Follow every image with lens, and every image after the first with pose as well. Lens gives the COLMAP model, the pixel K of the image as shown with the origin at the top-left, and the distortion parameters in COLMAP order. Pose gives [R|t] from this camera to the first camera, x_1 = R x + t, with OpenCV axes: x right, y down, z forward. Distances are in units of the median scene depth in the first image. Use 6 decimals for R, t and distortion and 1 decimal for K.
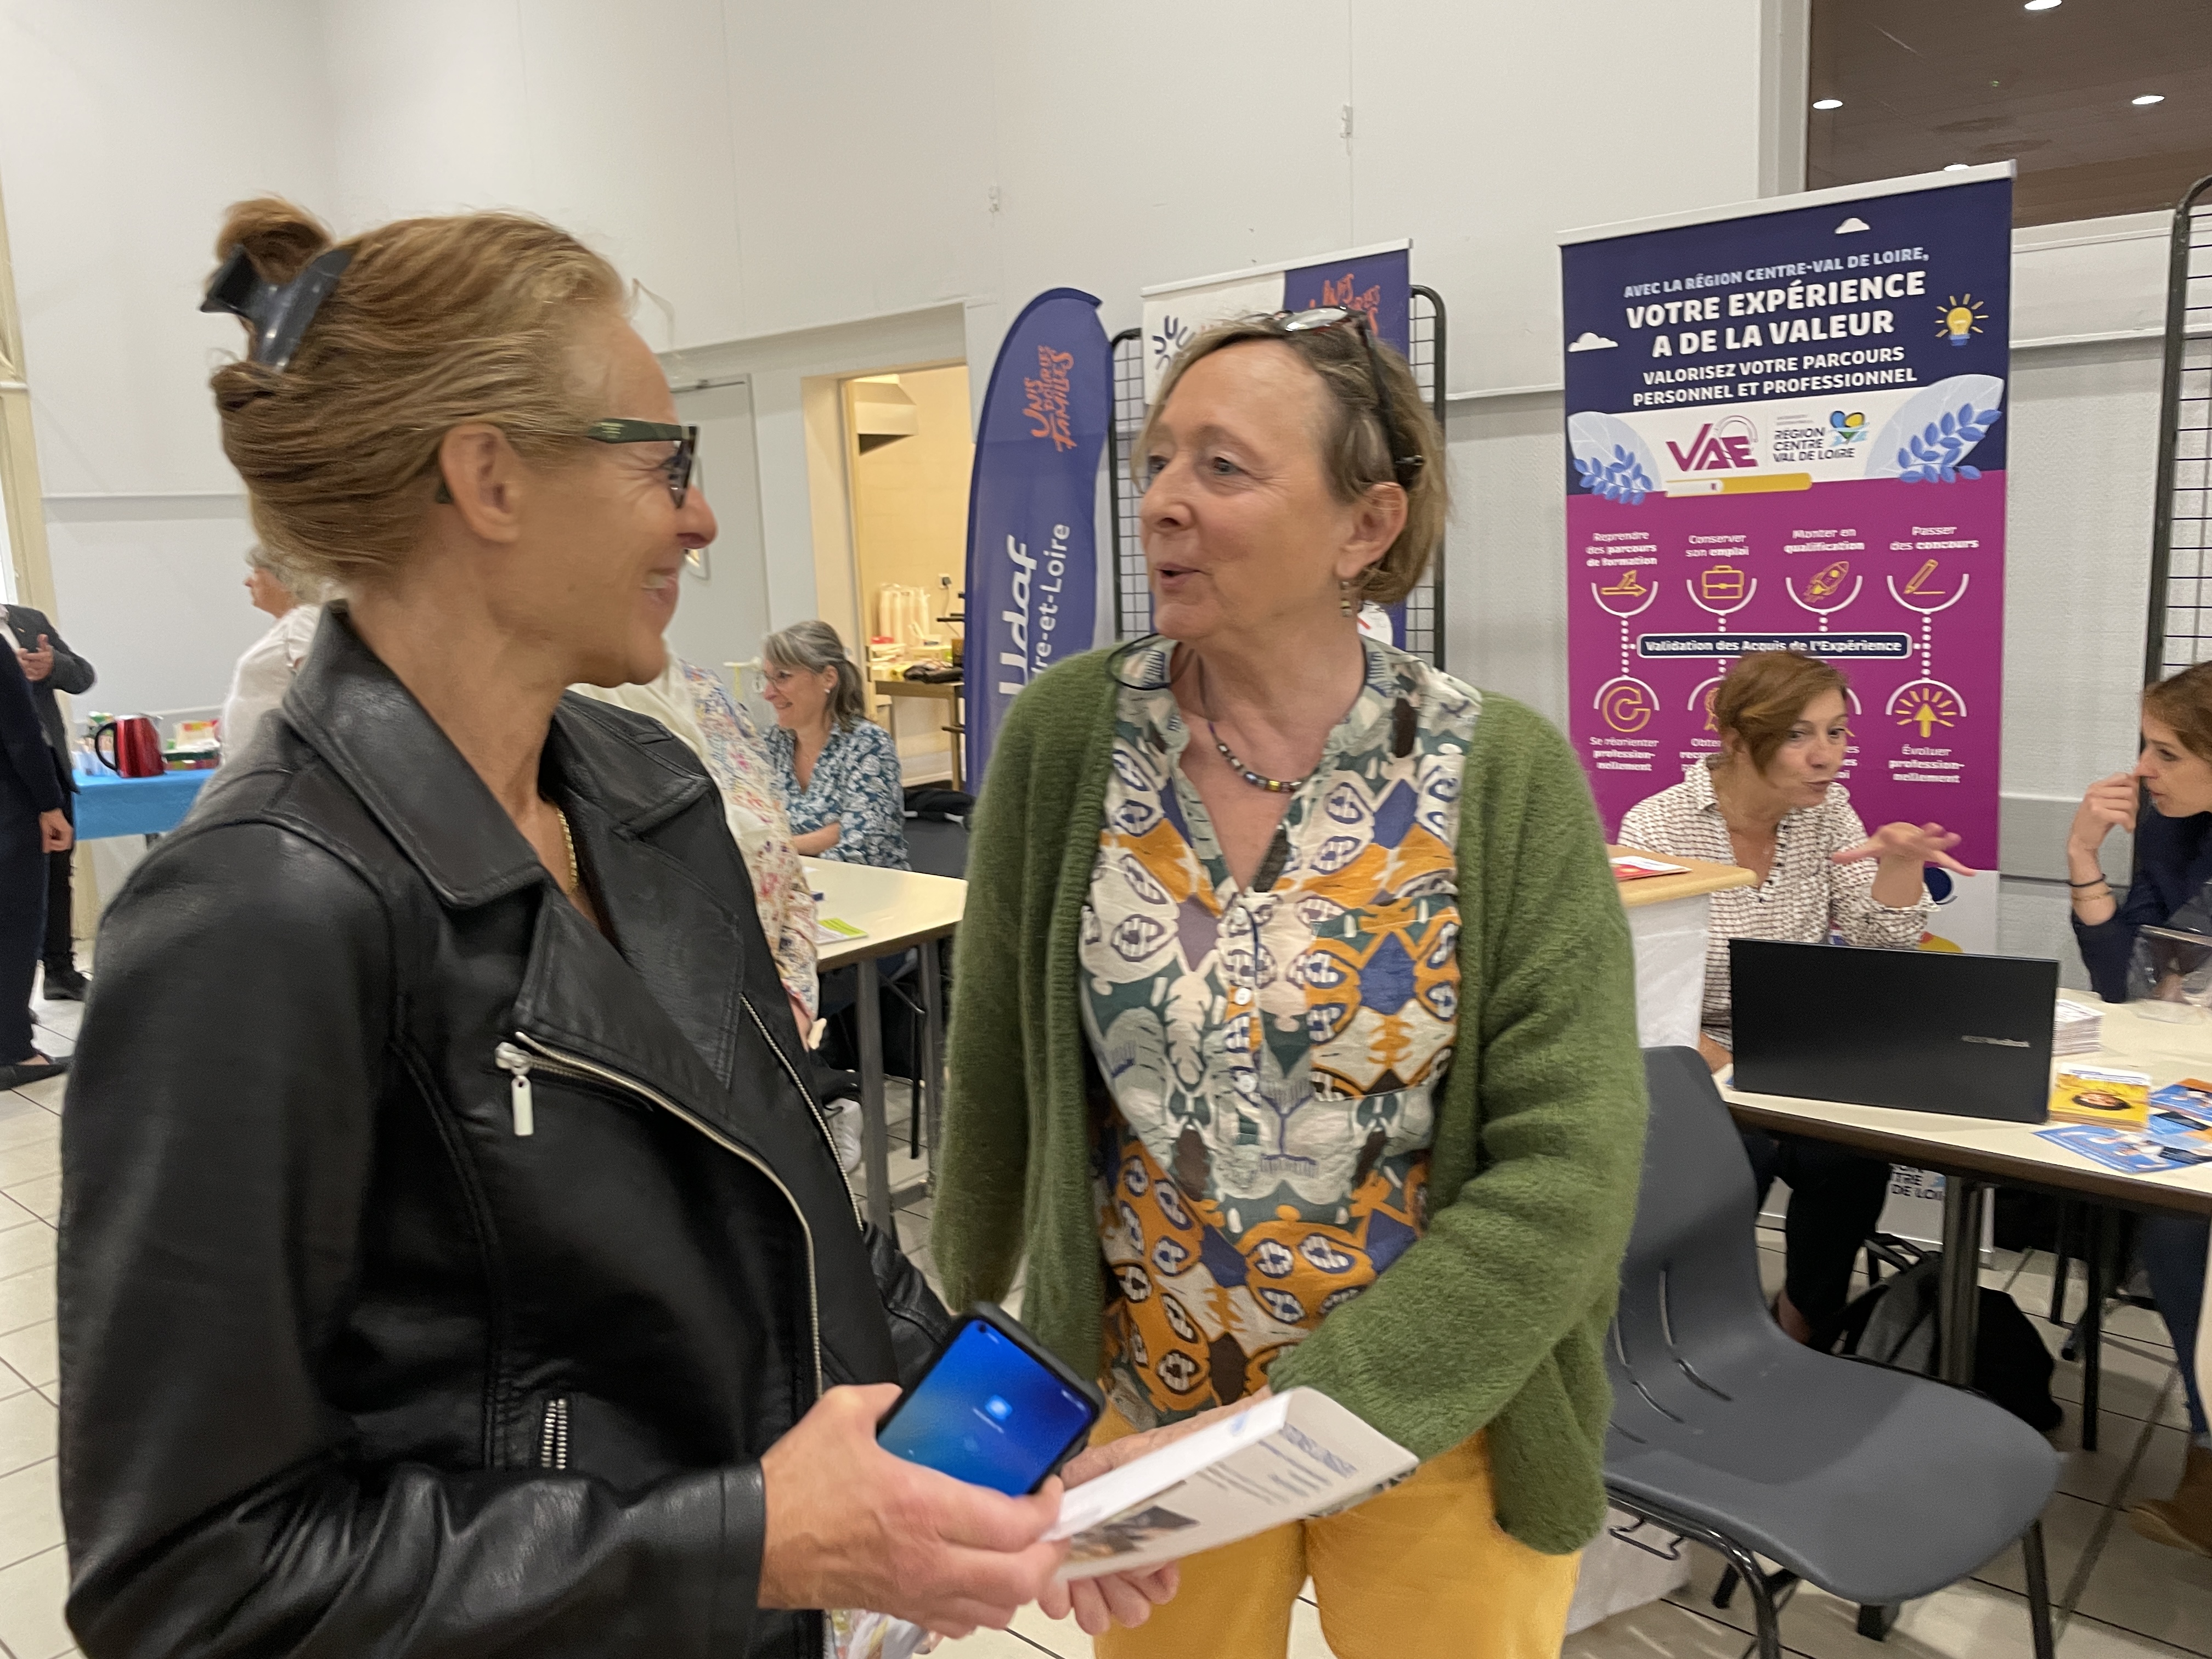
lens RADIAL K [[1682.3, 0, 1101.9], [0, 1682.3, 845.6], [0, 0, 1]] dist [0.000401, -0.029771]
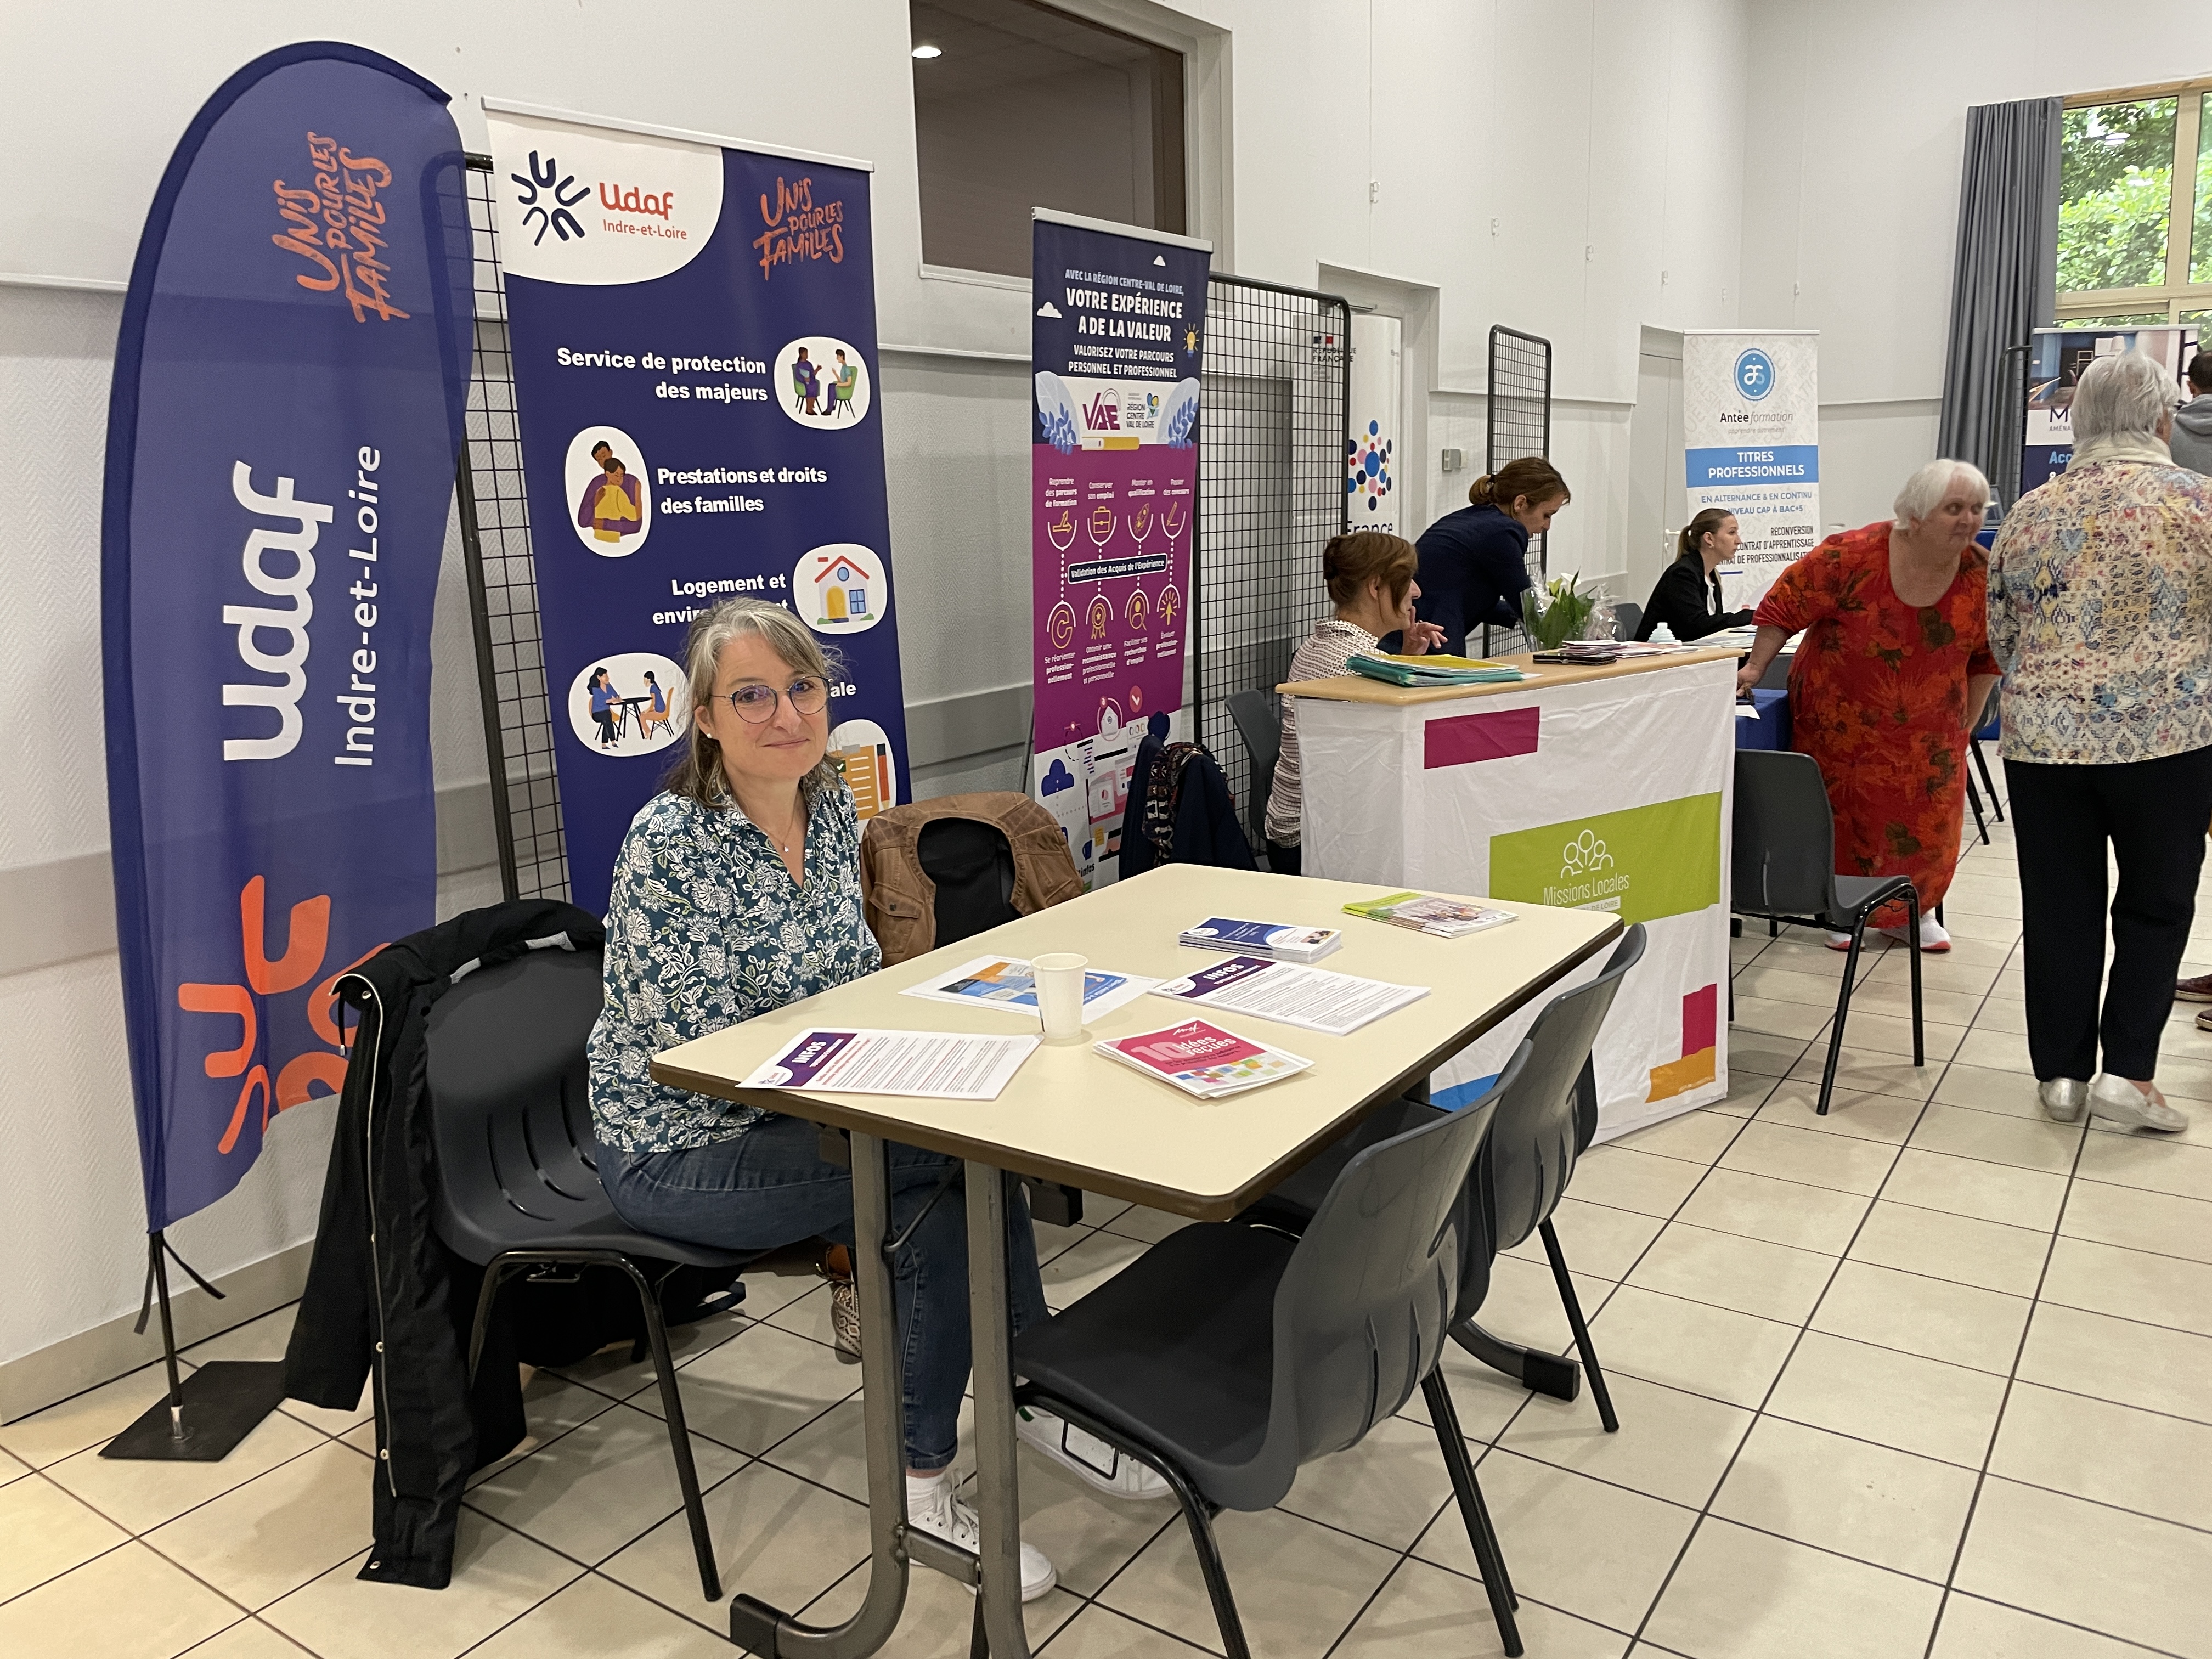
lens RADIAL K [[1682.3, 0, 1101.2], [0, 1682.3, 808.4], [0, 0, 1]] dist [0.000401, -0.029771]
pose [[-0.110038, -0.148494, 0.982772, -0.910258], [0.203598, 0.964442, 0.168520, -0.161686], [-0.972851, 0.218634, -0.075892, 1.150975]]
